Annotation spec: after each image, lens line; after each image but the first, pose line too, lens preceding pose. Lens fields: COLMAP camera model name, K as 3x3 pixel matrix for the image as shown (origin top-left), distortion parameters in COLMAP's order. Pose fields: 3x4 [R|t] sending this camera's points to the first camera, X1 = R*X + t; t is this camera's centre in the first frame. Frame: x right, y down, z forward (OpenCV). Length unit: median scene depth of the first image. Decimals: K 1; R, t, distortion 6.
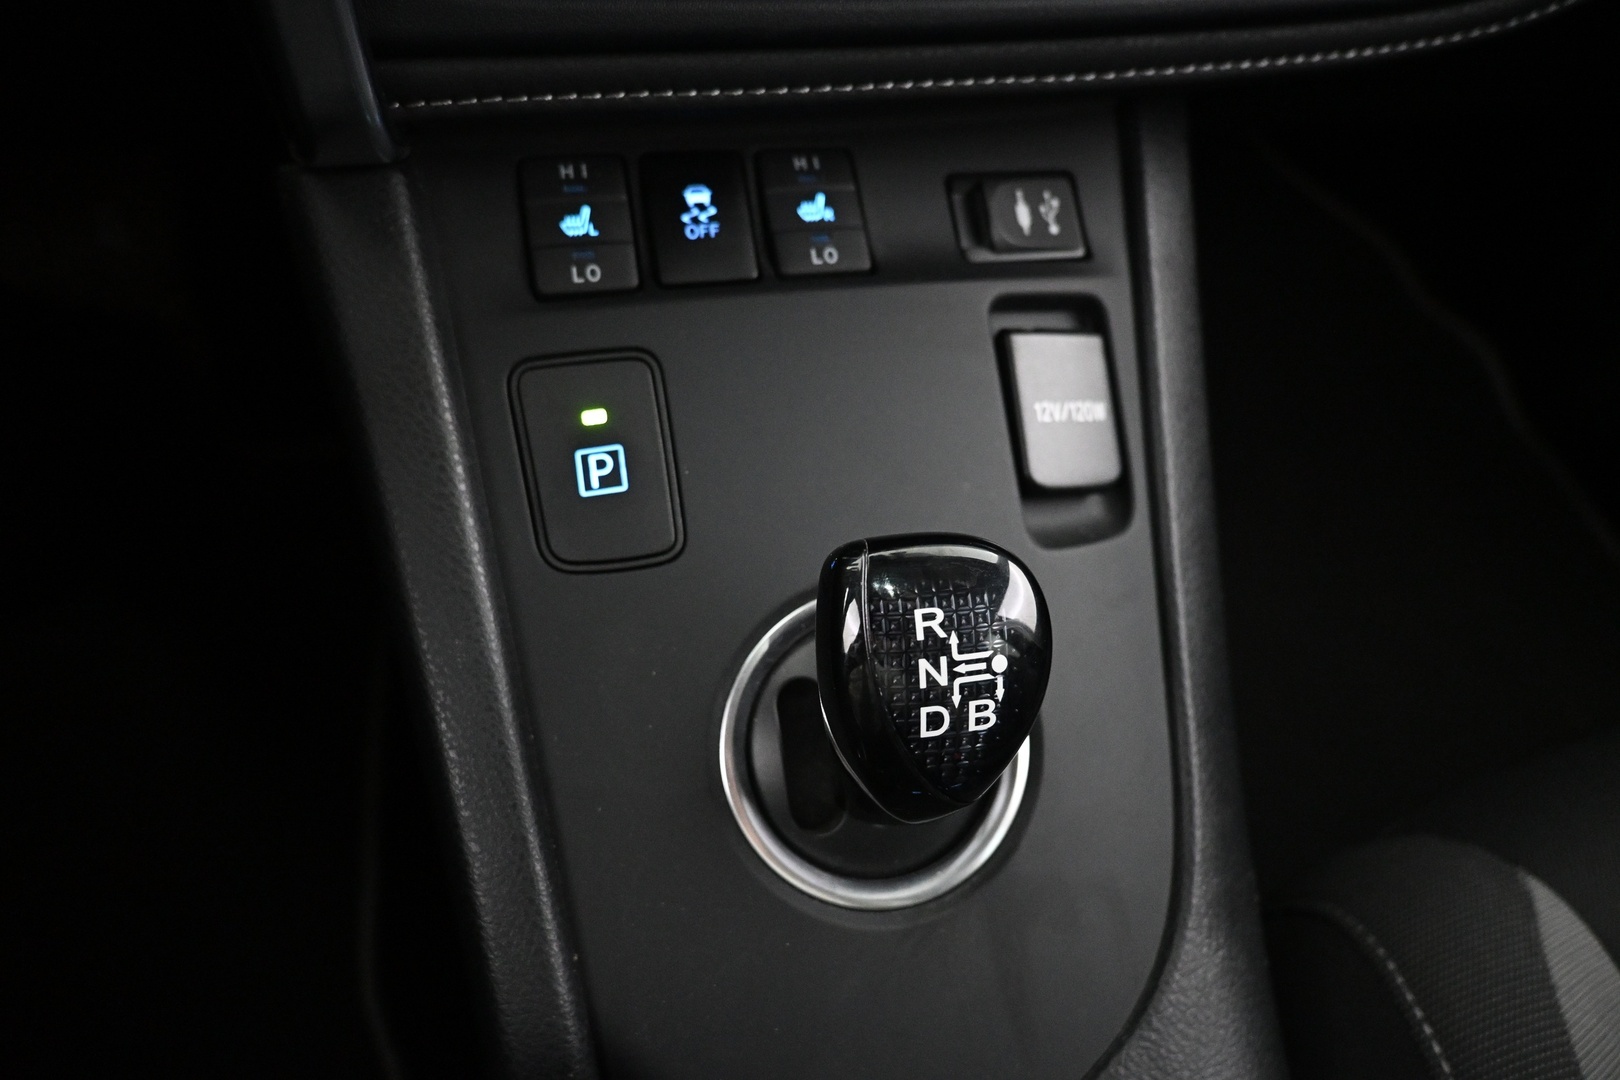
lens RADIAL K [[1120.6, 0, 809.4], [0, 1120.6, 542.5], [0, 0, 1]] dist [0.002324, -0.006508]
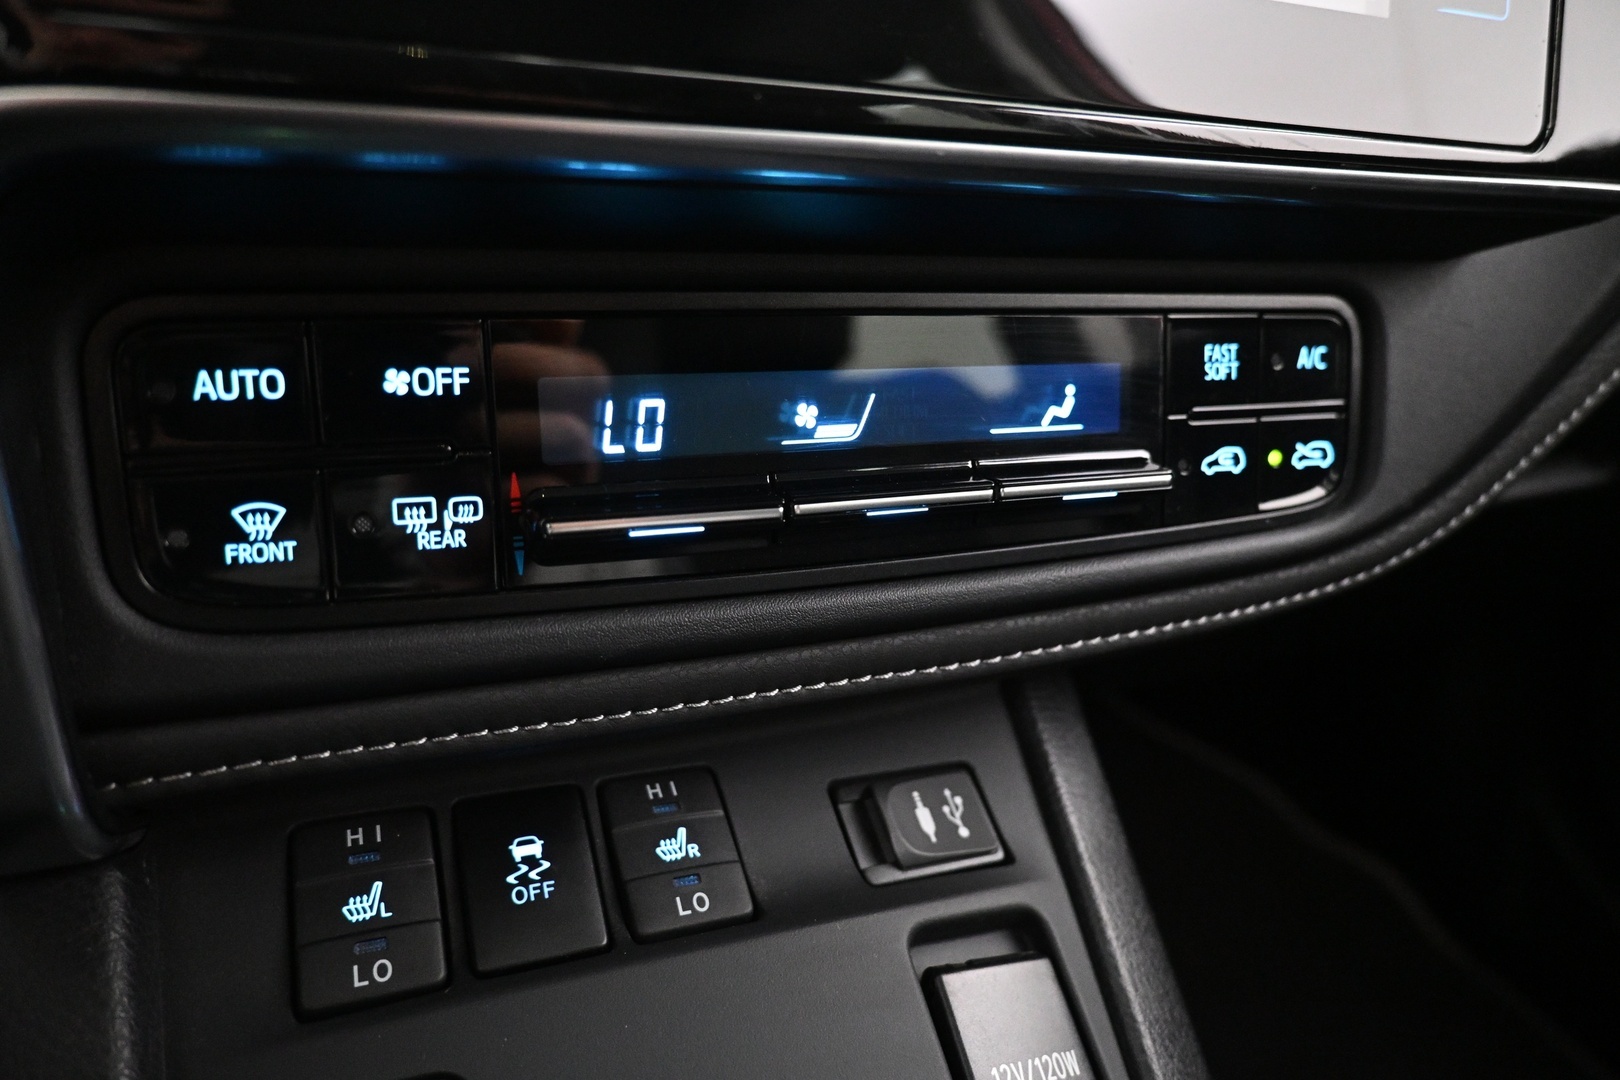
lens RADIAL K [[1120.6, 0, 810.7], [0, 1120.6, 542.2], [0, 0, 1]] dist [0.002324, -0.006508]
pose [[0.987785, -0.081957, 0.132530, 0.011550], [0.136157, 0.867570, -0.478312, -0.088032], [-0.075778, 0.490515, 0.868132, 0.184778]]
